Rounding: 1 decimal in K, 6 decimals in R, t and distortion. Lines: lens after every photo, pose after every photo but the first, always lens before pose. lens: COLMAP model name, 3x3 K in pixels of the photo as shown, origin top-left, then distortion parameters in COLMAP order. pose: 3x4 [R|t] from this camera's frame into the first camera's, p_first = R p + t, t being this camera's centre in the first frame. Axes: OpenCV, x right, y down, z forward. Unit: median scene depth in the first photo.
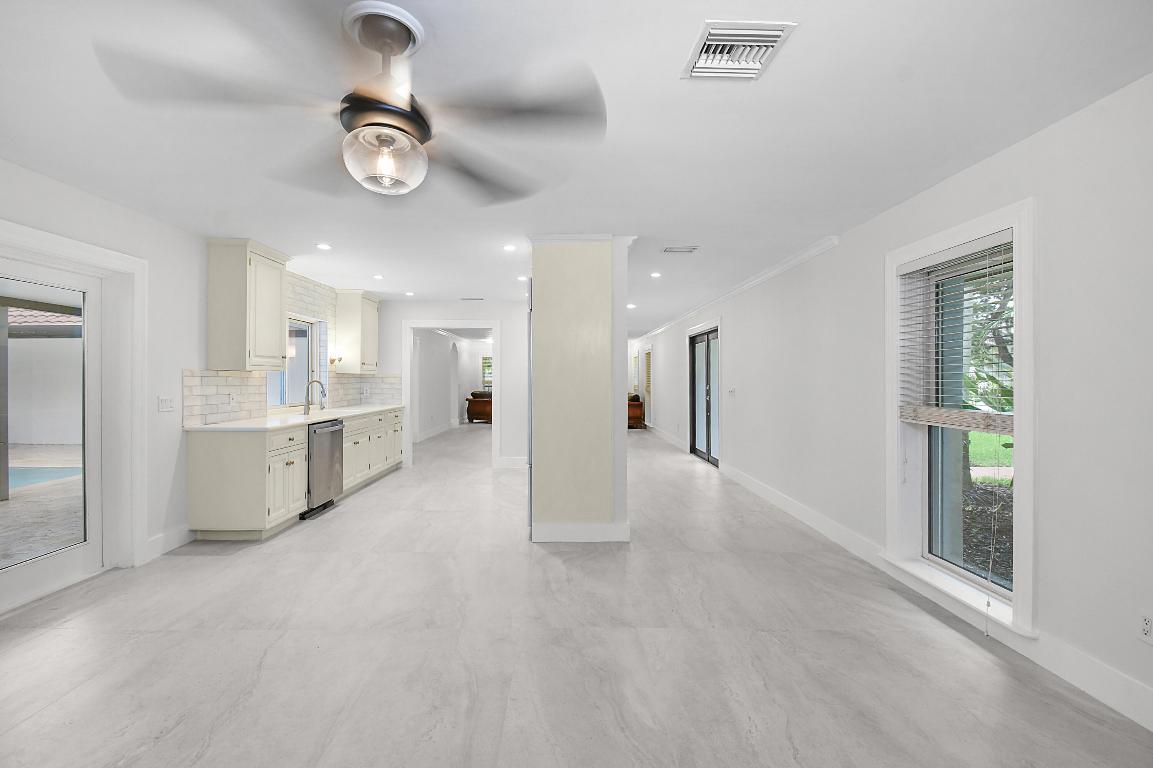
lens RADIAL K [[514.3, 0, 572.4], [0, 514.3, 384.2], [0, 0, 1]] dist [0.046138, -0.033725]
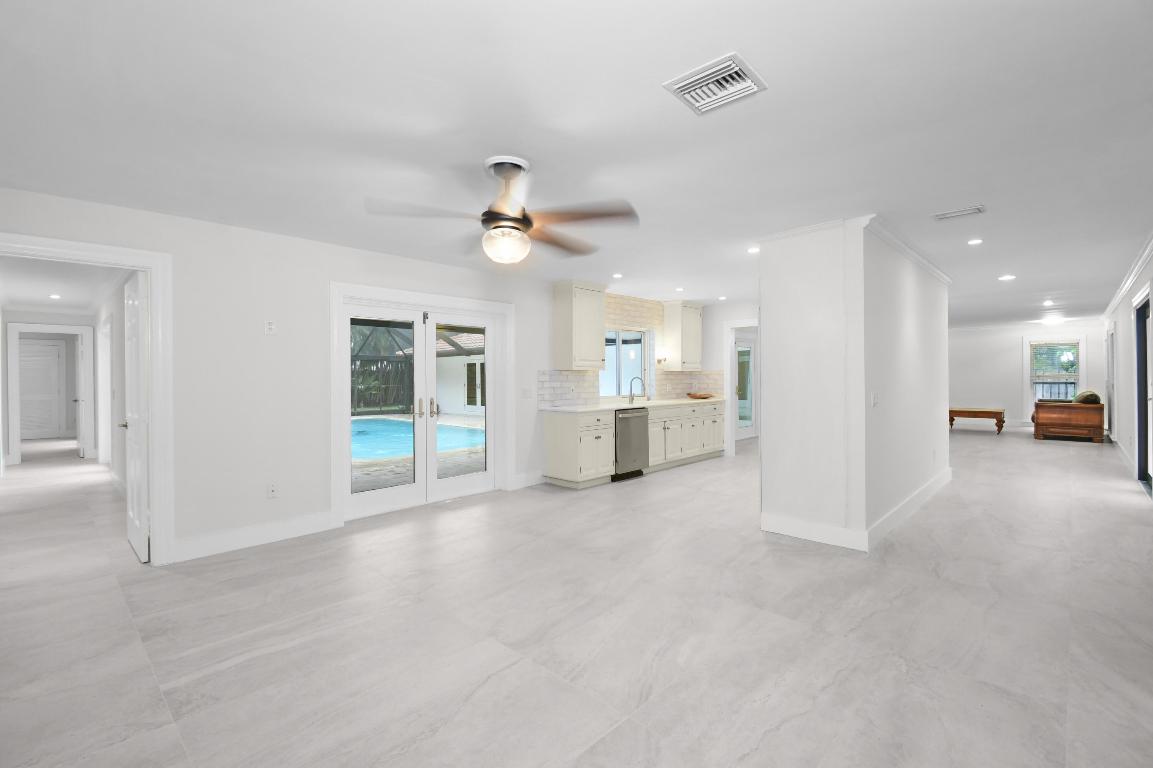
lens RADIAL K [[510.5, 0, 576.5], [0, 510.5, 384.0], [0, 0, 1]] dist [0.017232, -0.000164]
pose [[0.718851, 0.002498, -0.695160, 0.349390], [0.002059, 0.999982, 0.005722, 0.002621], [0.695162, -0.005544, 0.718832, -0.005879]]
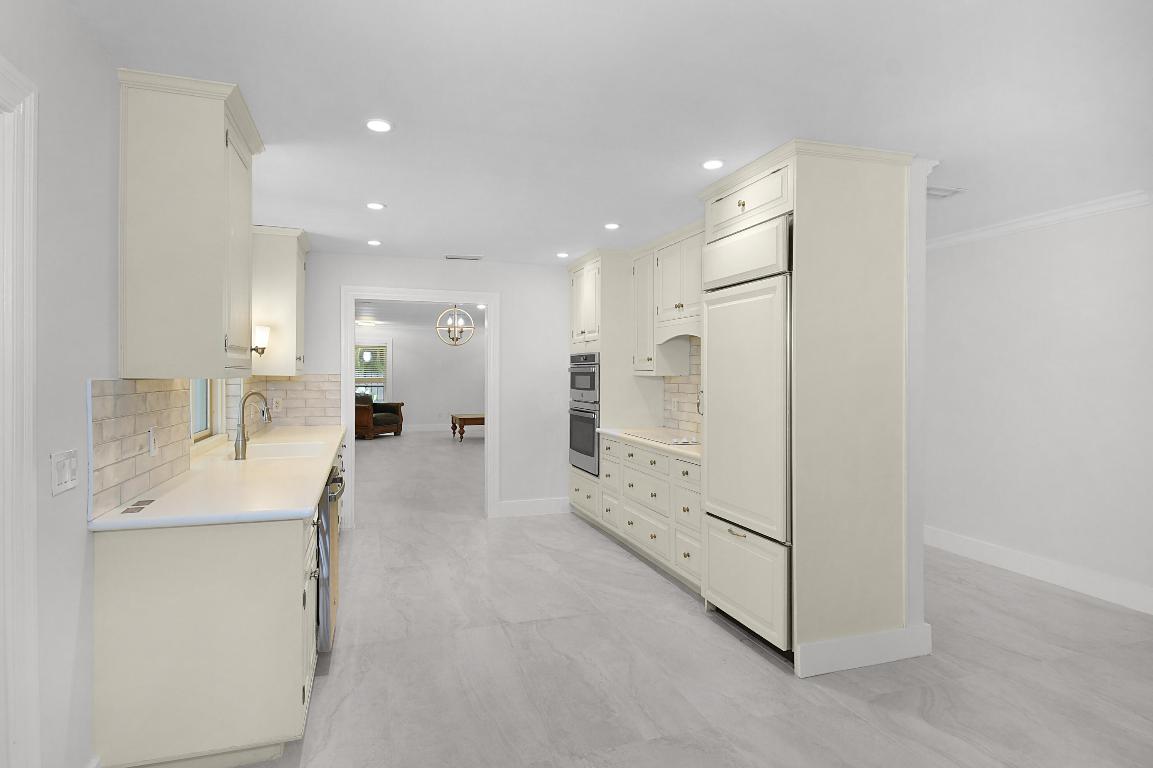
lens RADIAL K [[609.7, 0, 576.5], [0, 609.7, 384.0], [0, 0, 1]] dist [0.020290, -0.000264]
pose [[0.954484, -0.006223, 0.298198, -0.477461], [0.003722, 0.999953, 0.008954, -0.025572], [-0.298240, -0.007437, 0.954462, 0.393882]]
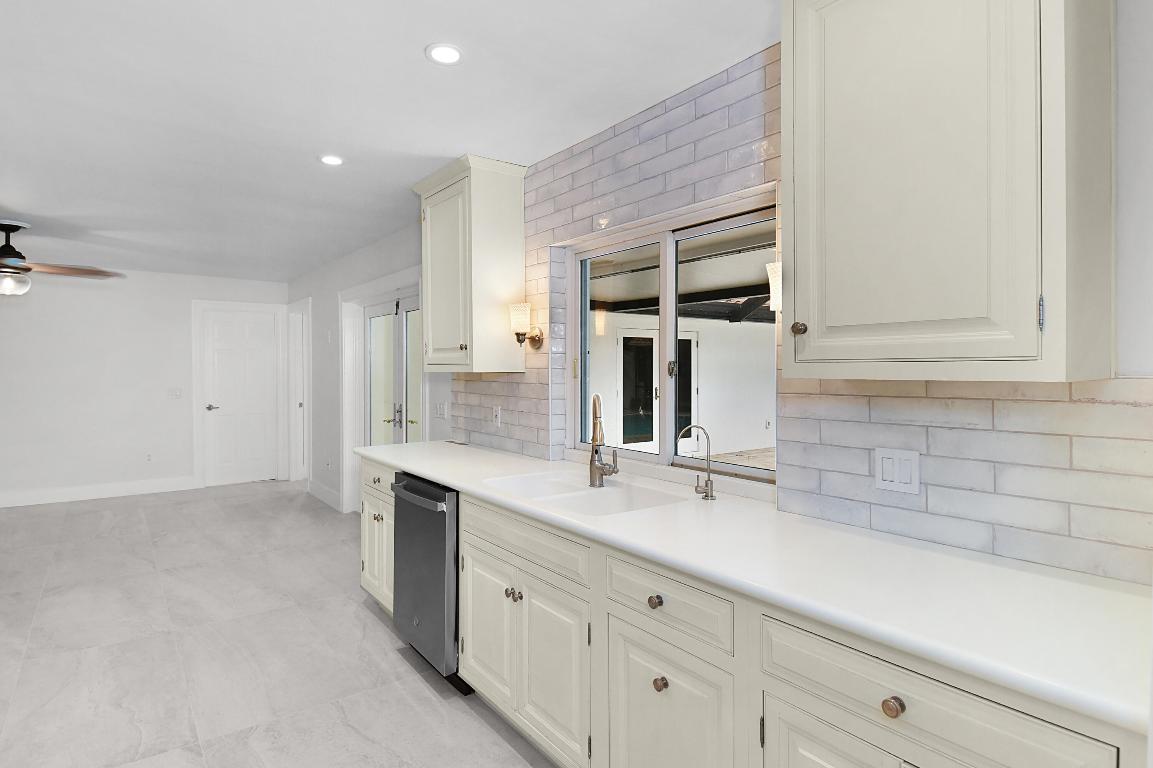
lens RADIAL K [[629.5, 0, 579.5], [0, 629.5, 372.6], [0, 0, 1]] dist [0.001800, 0.000111]
pose [[-0.814457, -0.002229, -0.580219, -0.295627], [-0.012016, 0.999843, 0.013026, -0.038067], [0.580099, 0.017581, -0.814356, 1.752366]]
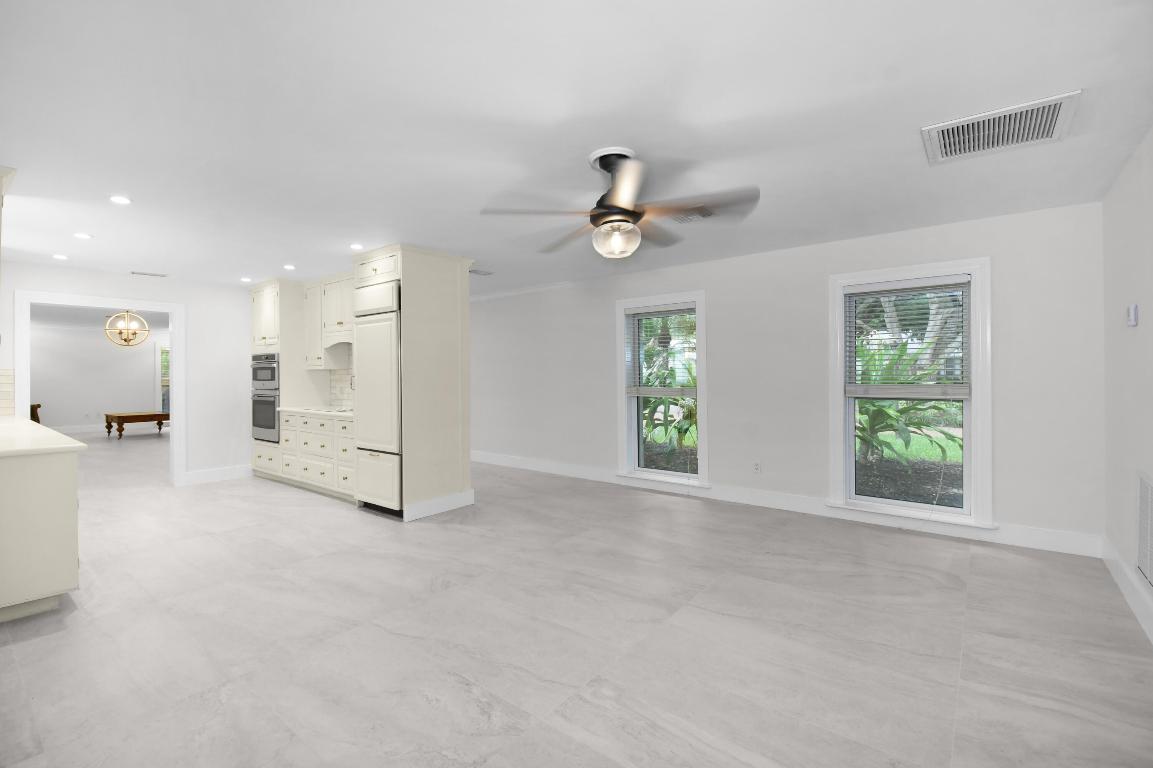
lens RADIAL K [[499.2, 0, 566.6], [0, 499.2, 373.4], [0, 0, 1]] dist [0.001708, -0.000097]
pose [[0.637499, -0.003977, 0.770441, -0.628309], [0.016014, 0.999839, -0.008090, 0.002842], [-0.770284, 0.017495, 0.637460, 0.048217]]
